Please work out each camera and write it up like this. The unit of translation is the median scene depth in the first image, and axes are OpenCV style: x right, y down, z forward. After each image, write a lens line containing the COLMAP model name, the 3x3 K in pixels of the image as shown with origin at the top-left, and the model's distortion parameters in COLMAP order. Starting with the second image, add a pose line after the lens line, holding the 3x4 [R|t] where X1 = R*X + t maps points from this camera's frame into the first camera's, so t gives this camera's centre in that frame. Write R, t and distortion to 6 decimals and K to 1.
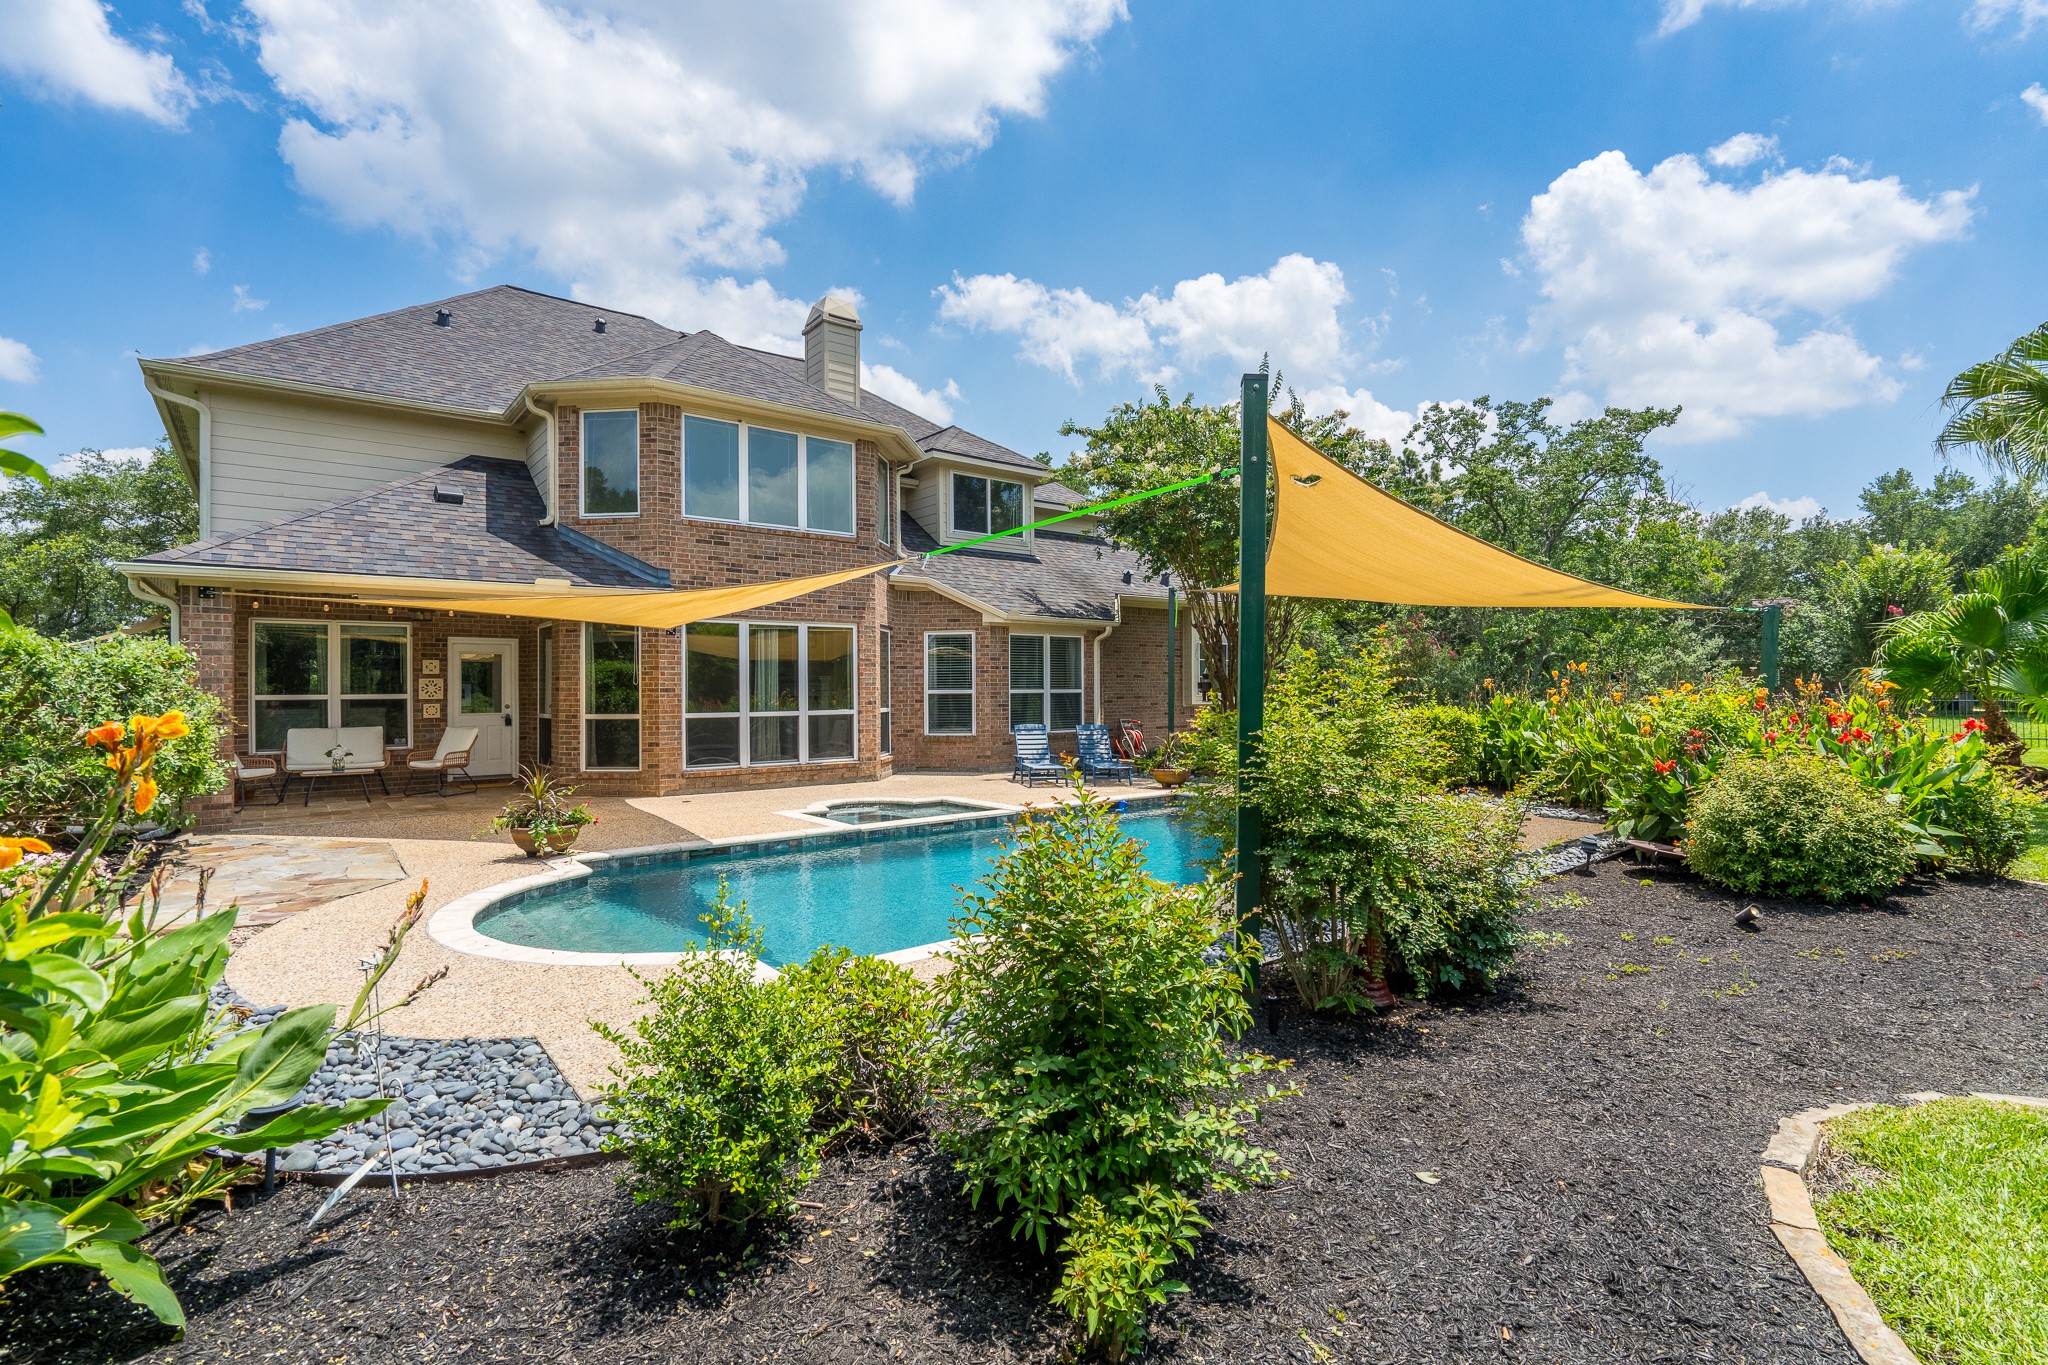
lens RADIAL K [[962.8, 0, 1024.0], [0, 962.8, 682.5], [0, 0, 1]] dist [0.002741, 0.000154]
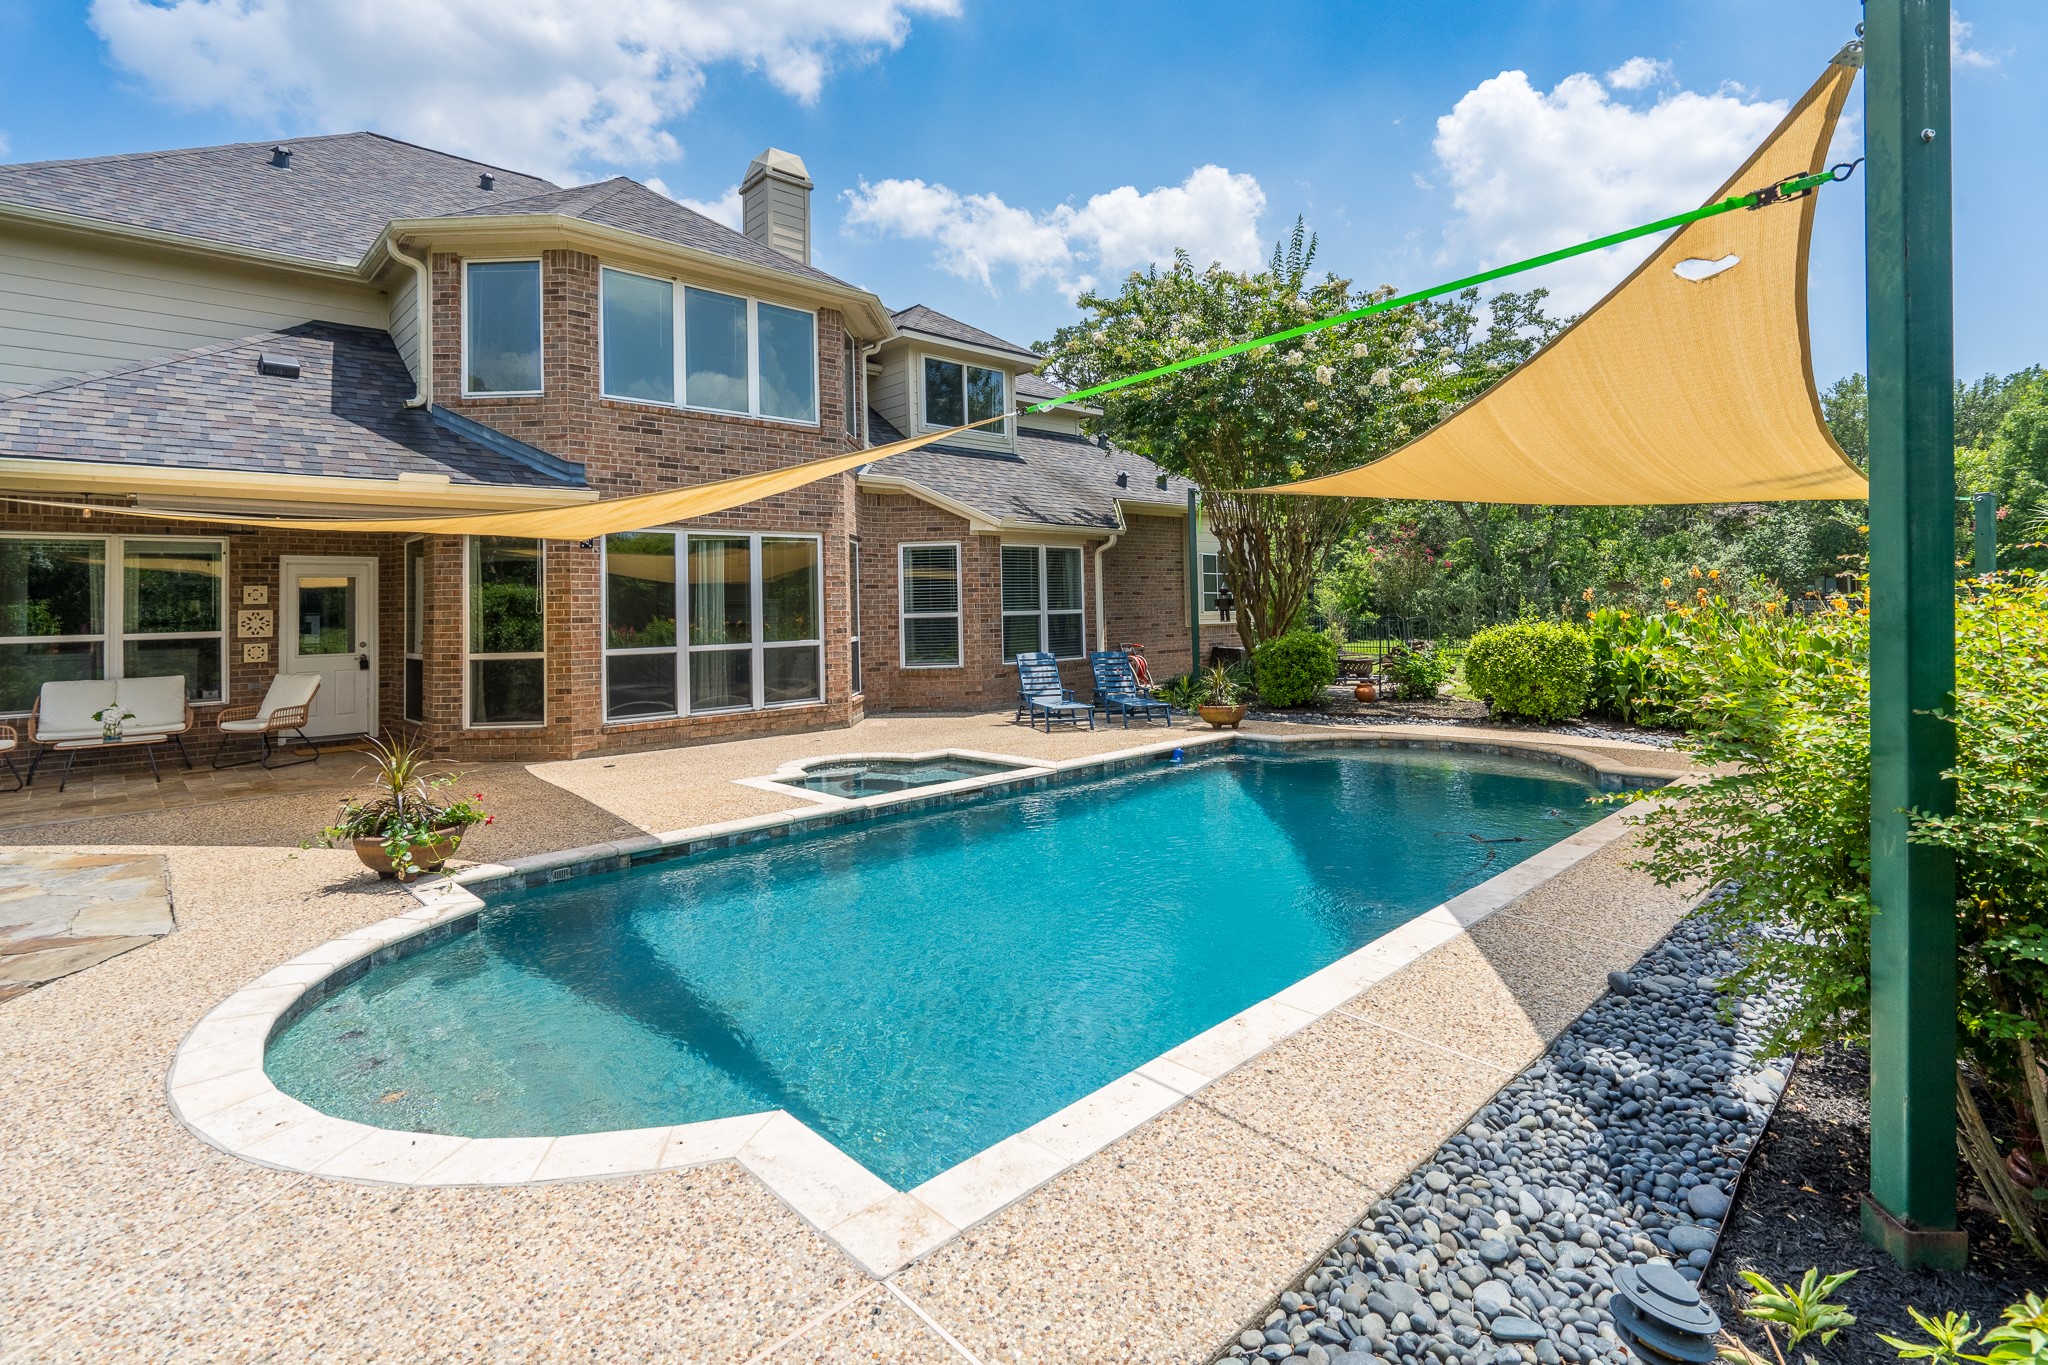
lens RADIAL K [[988.0, 0, 1023.3], [0, 988.0, 571.8], [0, 0, 1]] dist [0.019877, -0.008026]
pose [[0.996169, -0.013072, 0.086467, -0.078533], [0.015623, 0.999460, -0.028892, -0.002128], [-0.086043, 0.030132, 0.995836, 0.161714]]
